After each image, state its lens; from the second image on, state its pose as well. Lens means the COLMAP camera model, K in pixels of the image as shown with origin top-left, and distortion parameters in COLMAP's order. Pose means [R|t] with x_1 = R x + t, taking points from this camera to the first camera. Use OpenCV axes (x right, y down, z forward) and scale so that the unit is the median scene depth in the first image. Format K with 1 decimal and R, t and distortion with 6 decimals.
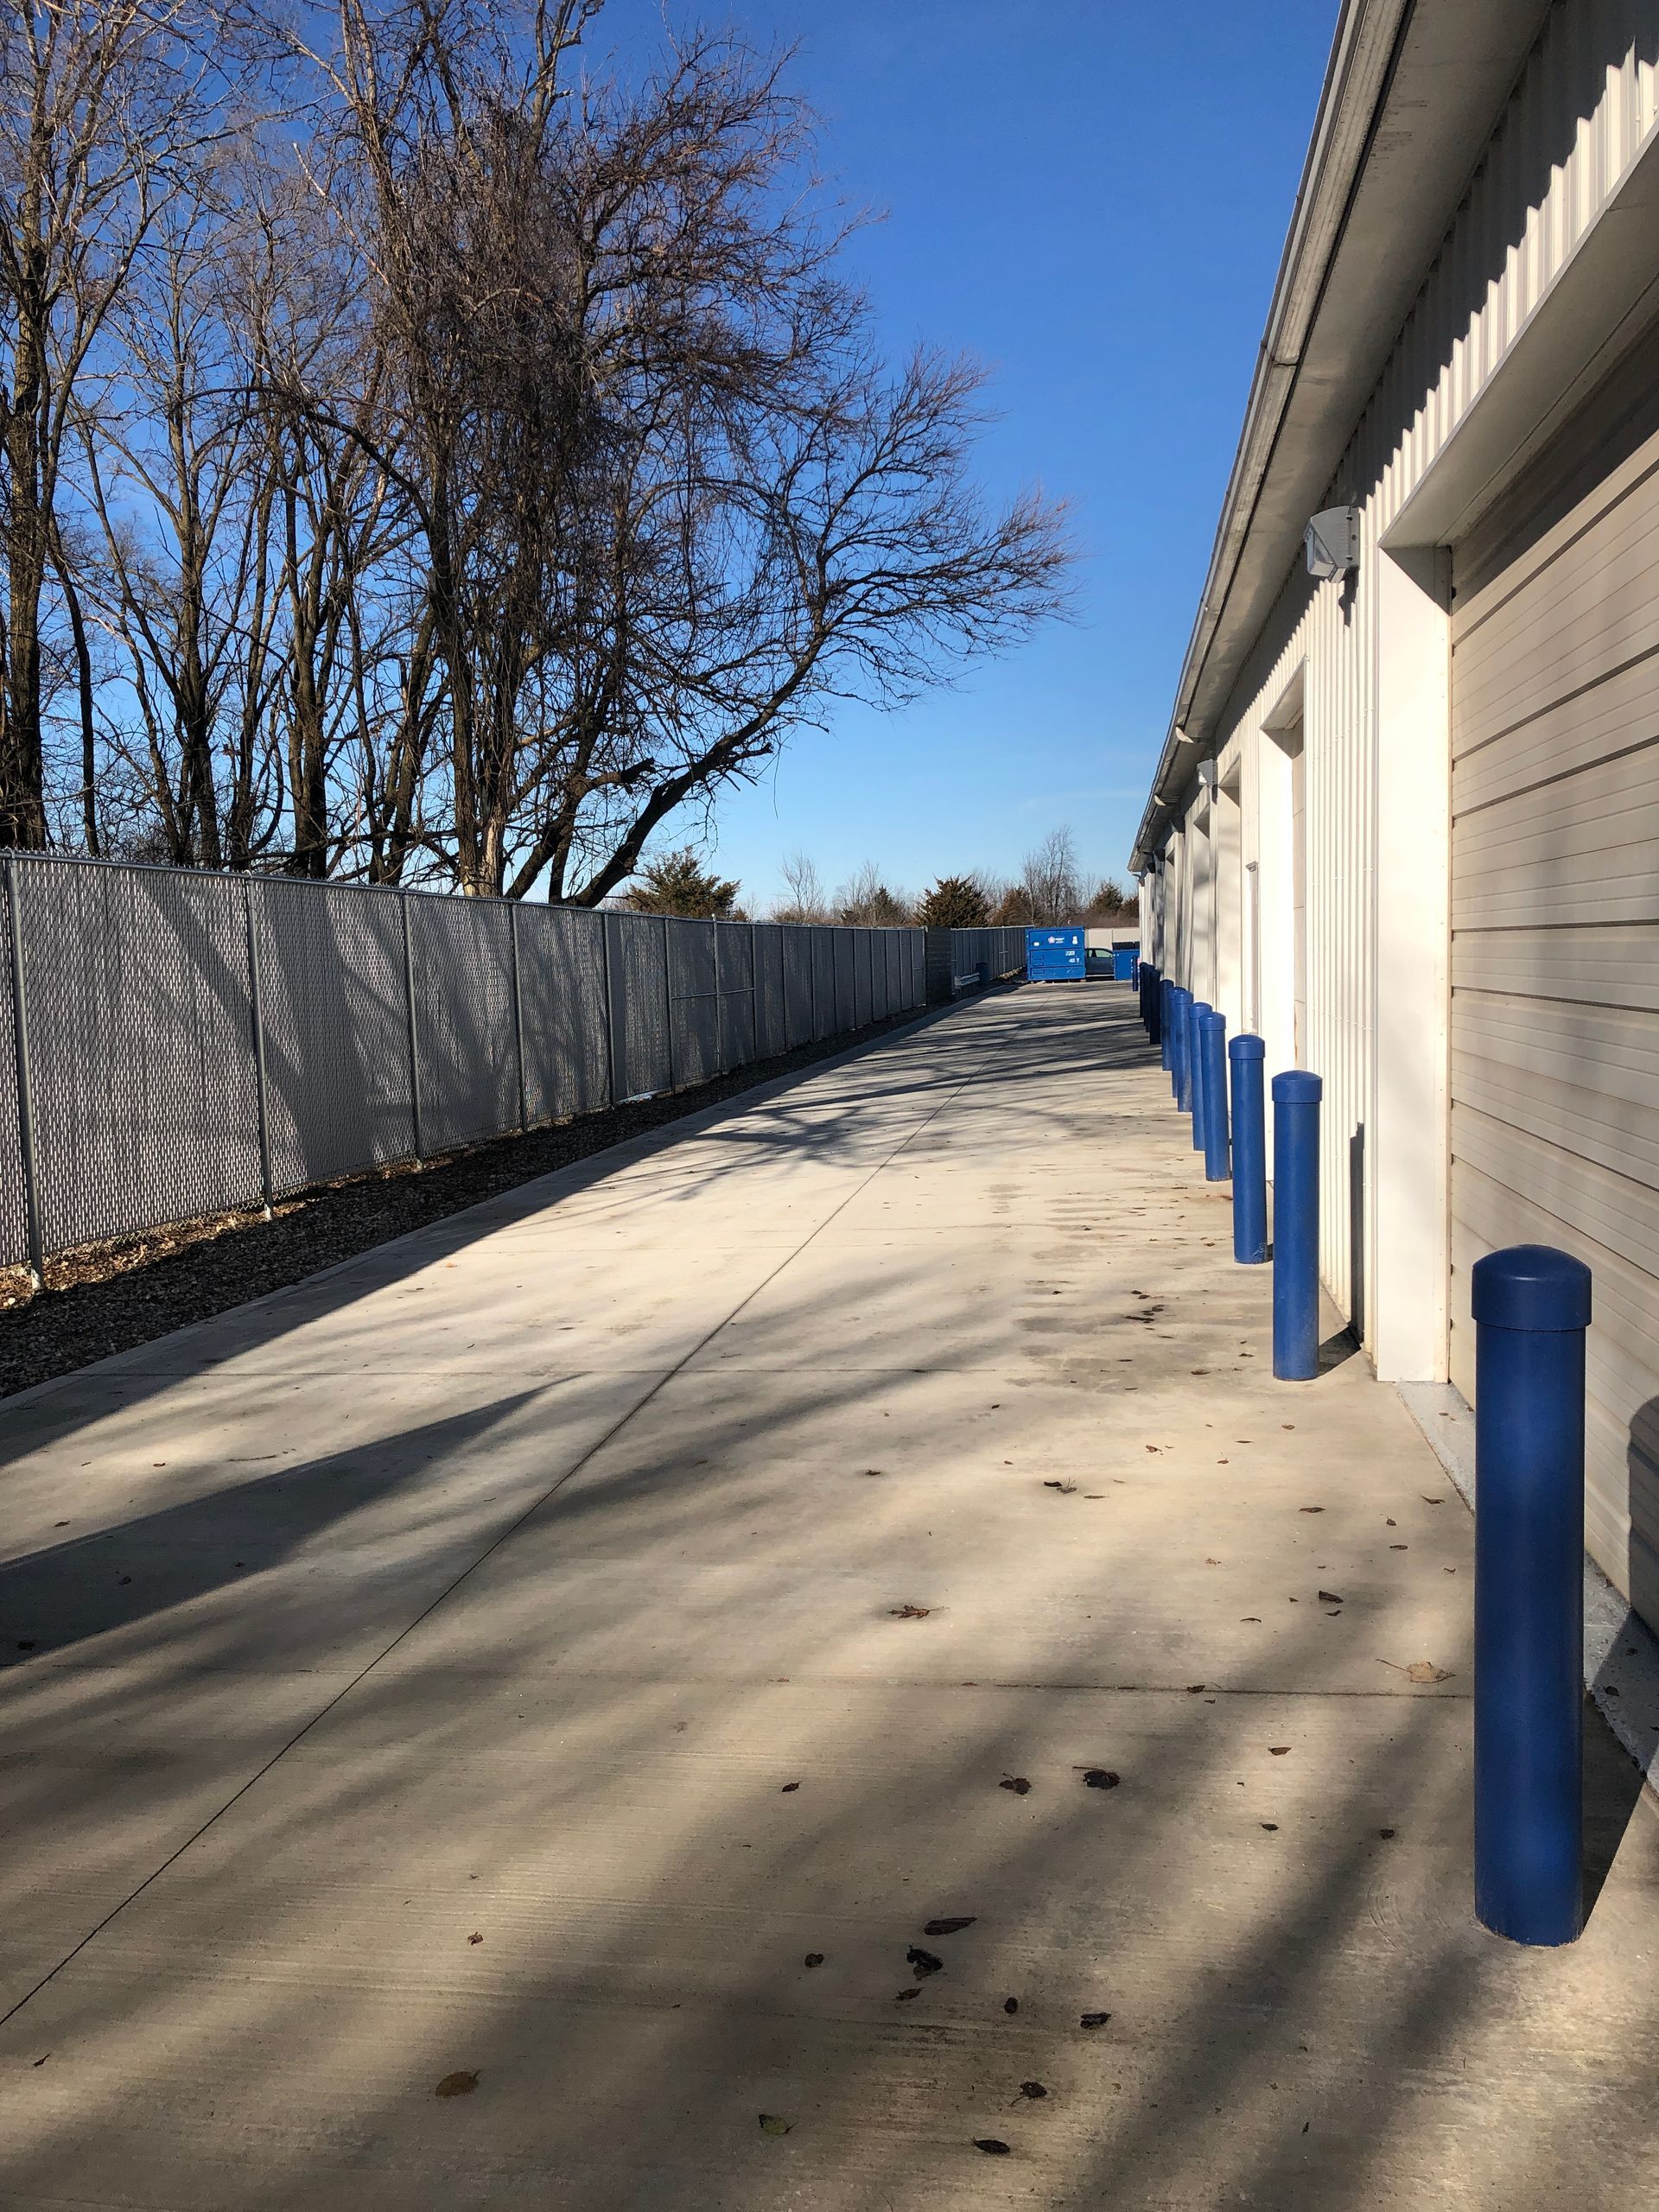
lens RADIAL K [[1781.3, 0, 835.2], [0, 1781.3, 1115.1], [0, 0, 1]] dist [0.029887, -0.026468]
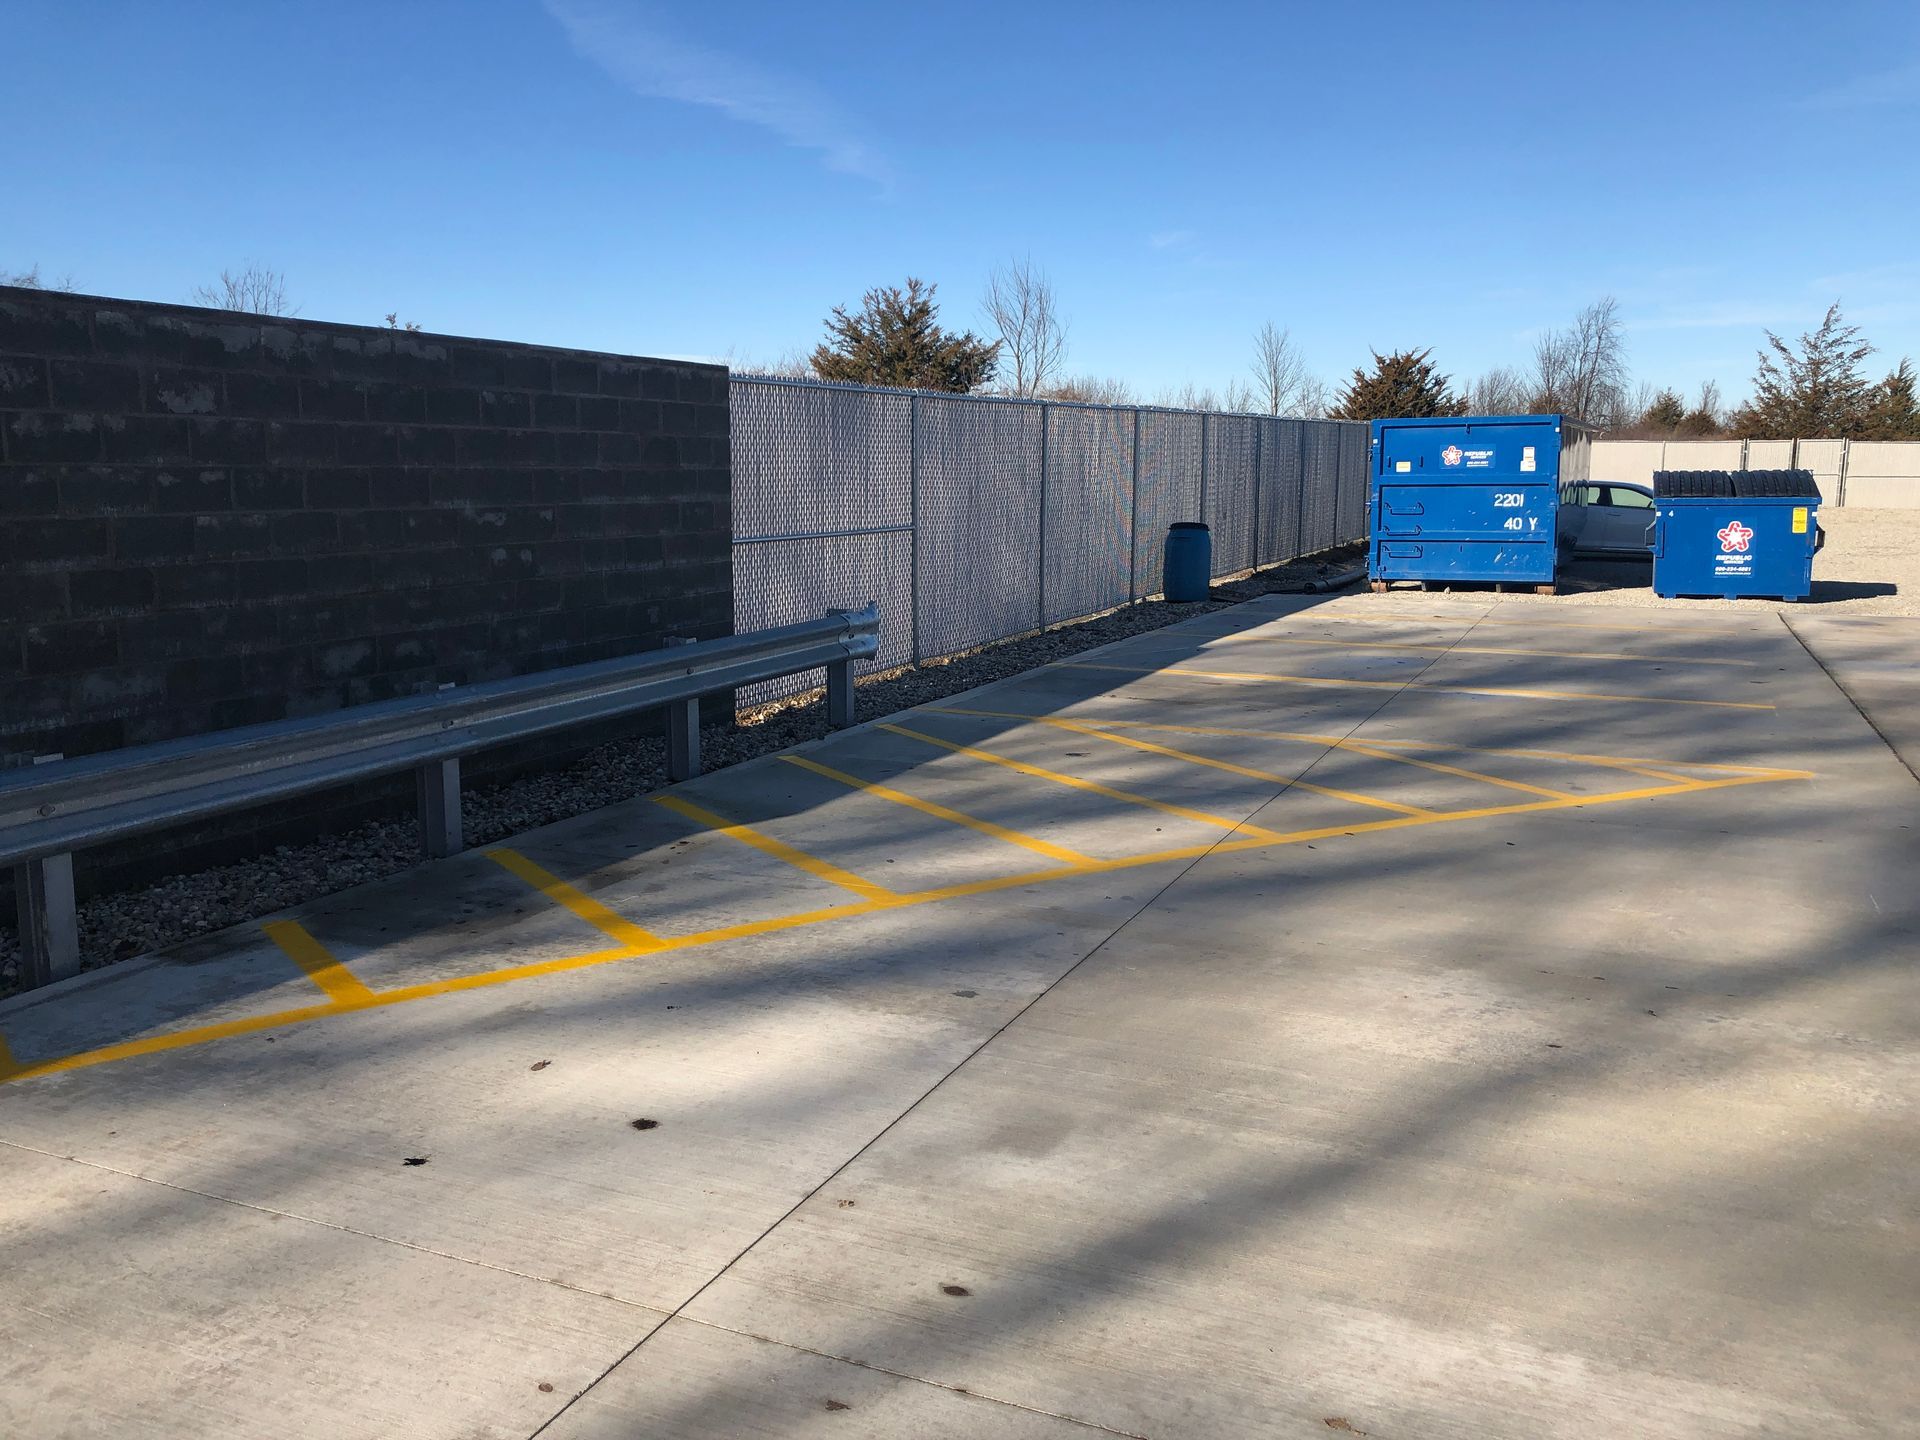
lens RADIAL K [[1546.1, 0, 943.2], [0, 1546.1, 705.6], [0, 0, 1]] dist [0.029887, -0.026468]
pose [[0.961323, 0.076847, -0.264484, 0.309211], [-0.058522, 0.995351, 0.076492, -0.194656], [0.269133, -0.058055, 0.961352, 1.969476]]
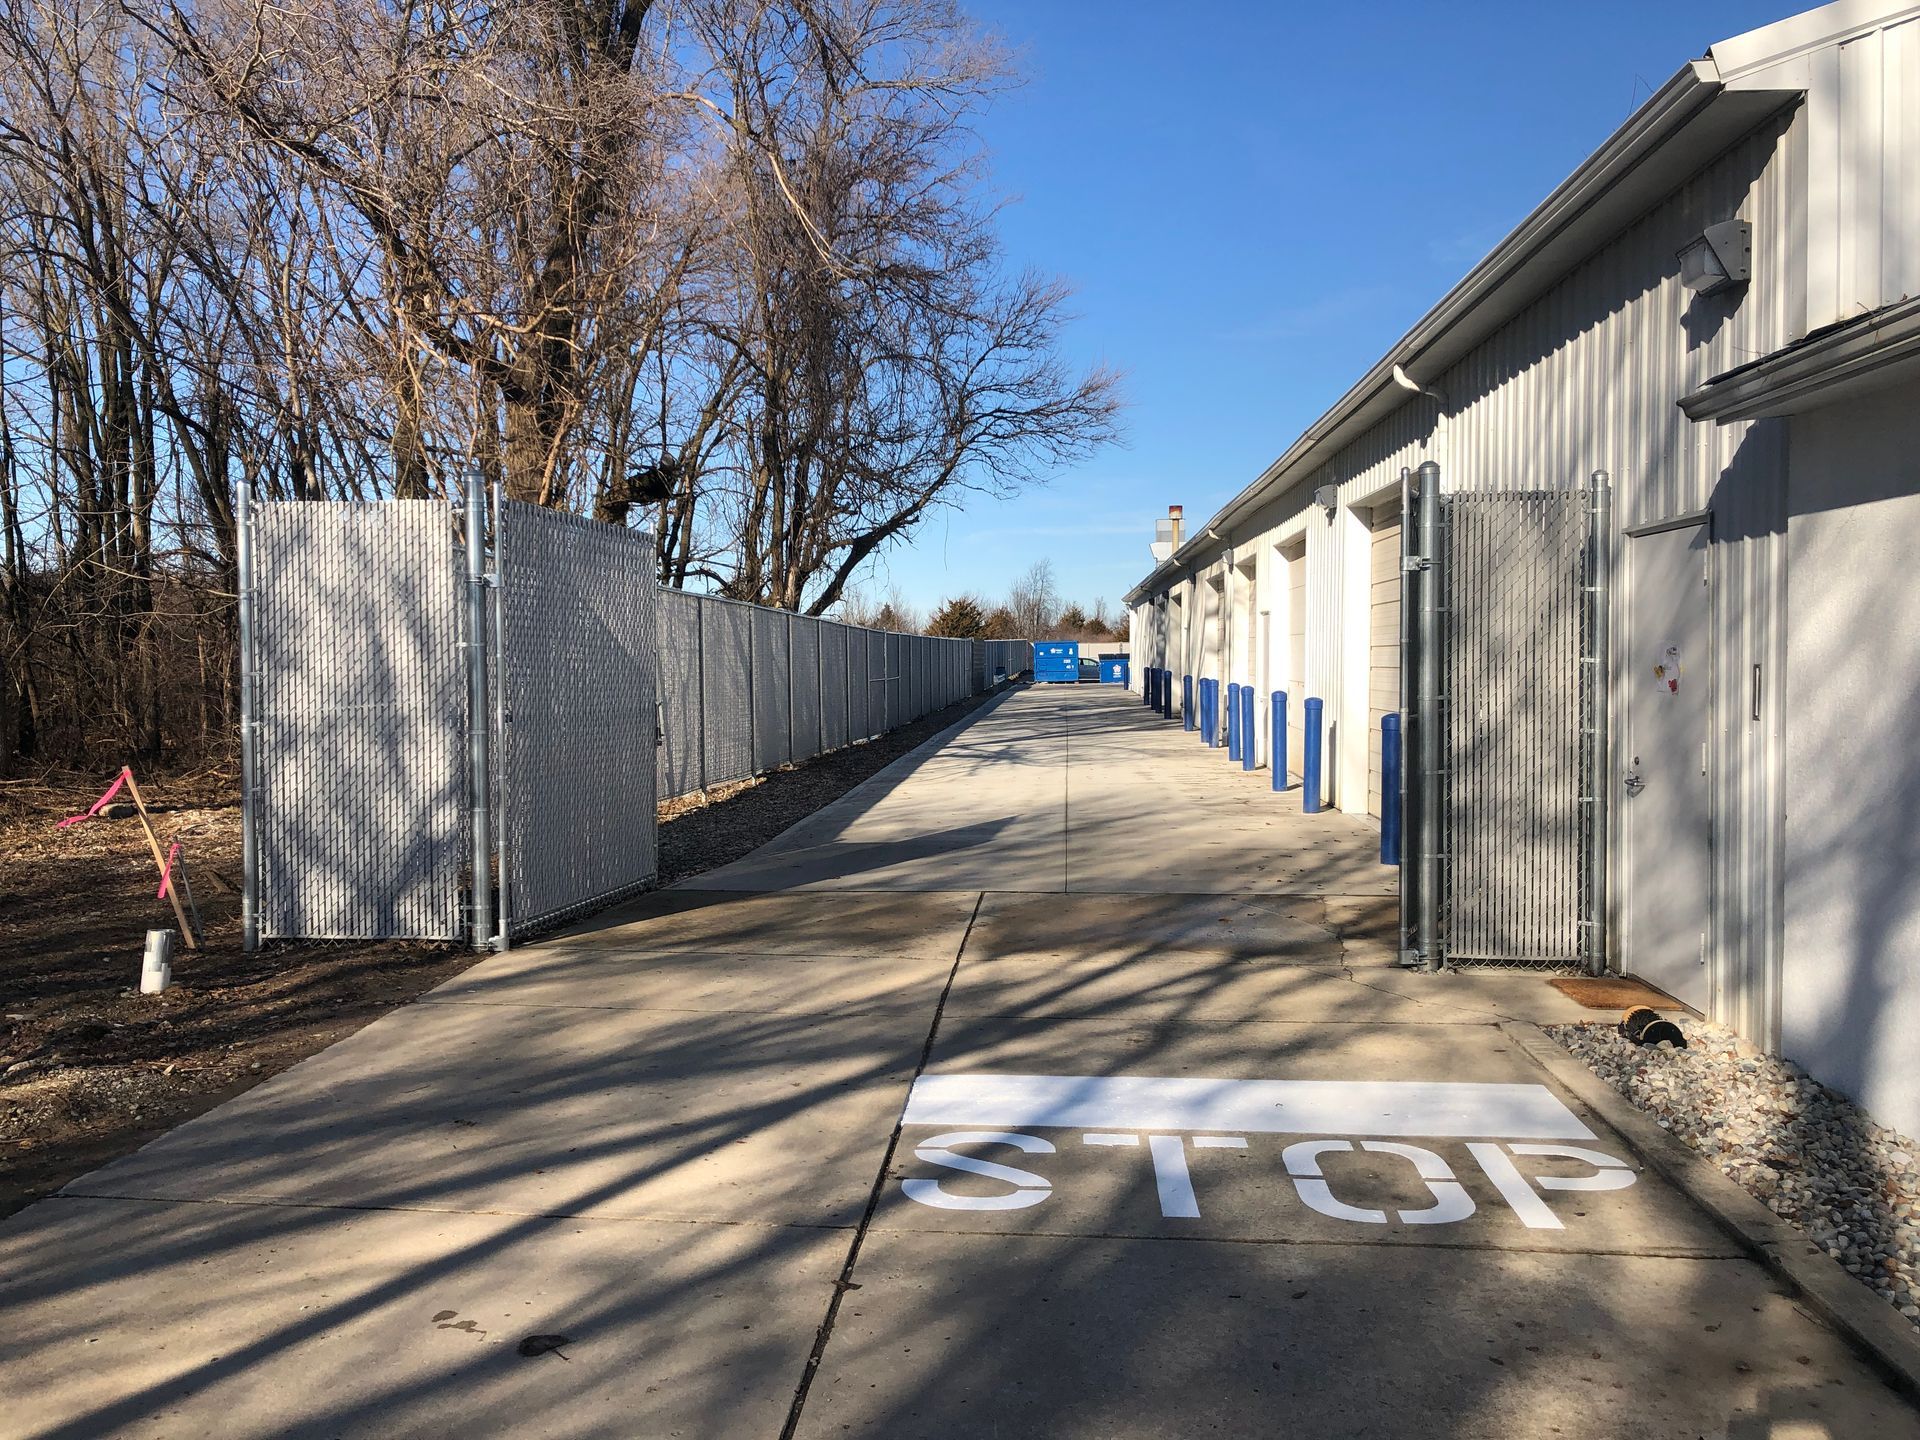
lens RADIAL K [[1546.1, 0, 952.5], [0, 1546.1, 722.4], [0, 0, 1]] dist [0.029887, -0.026468]
pose [[0.996521, 0.020512, 0.080776, -0.116762], [-0.016401, 0.998552, -0.051237, 0.035442], [-0.081710, 0.049734, 0.995415, -0.315352]]
